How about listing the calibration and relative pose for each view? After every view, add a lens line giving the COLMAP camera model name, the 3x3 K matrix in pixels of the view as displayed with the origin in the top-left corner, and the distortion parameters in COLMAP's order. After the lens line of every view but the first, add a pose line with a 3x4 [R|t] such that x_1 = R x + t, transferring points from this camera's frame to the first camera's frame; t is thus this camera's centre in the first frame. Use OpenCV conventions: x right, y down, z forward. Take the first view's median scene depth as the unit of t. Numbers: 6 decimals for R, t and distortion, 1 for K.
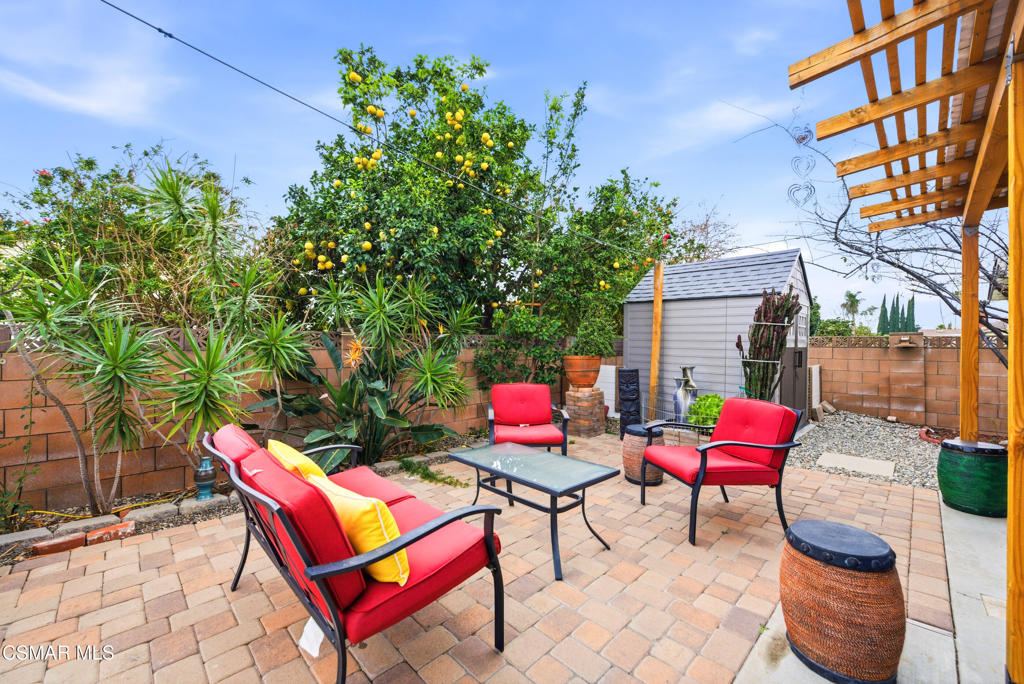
lens RADIAL K [[413.6, 0, 506.8], [0, 413.6, 340.1], [0, 0, 1]] dist [-0.001582, -0.002279]
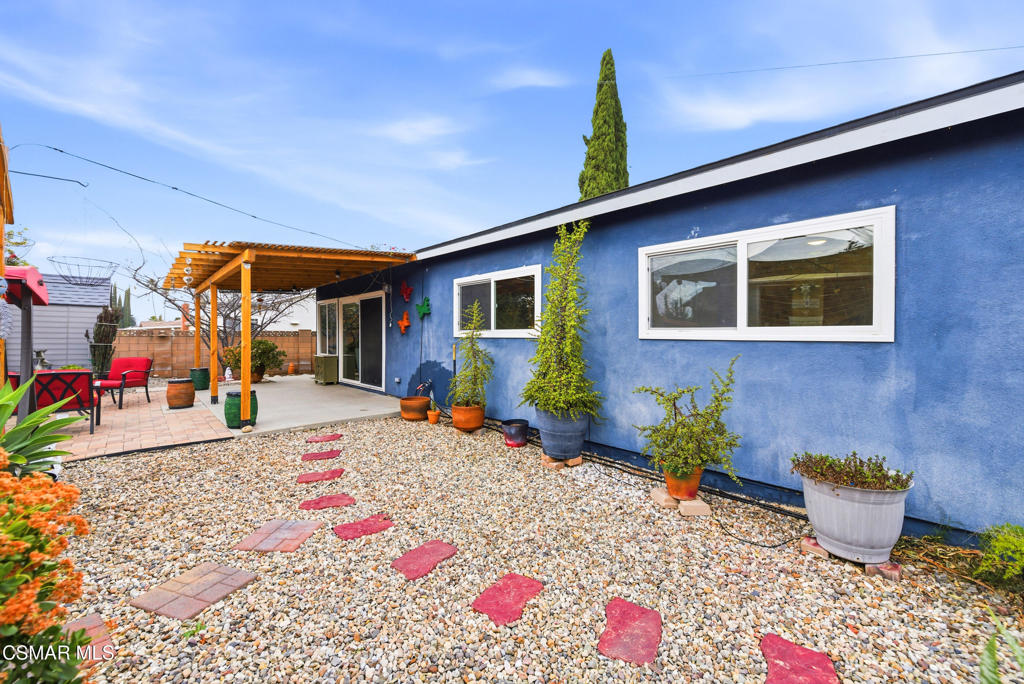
lens RADIAL K [[413.6, 0, 503.7], [0, 413.6, 336.8], [0, 0, 1]] dist [-0.001582, -0.002279]
pose [[0.051088, -0.009383, 0.998650, -0.818362], [-0.009037, 0.999911, 0.009858, -0.011678], [-0.998653, -0.009528, 0.050999, -0.633507]]
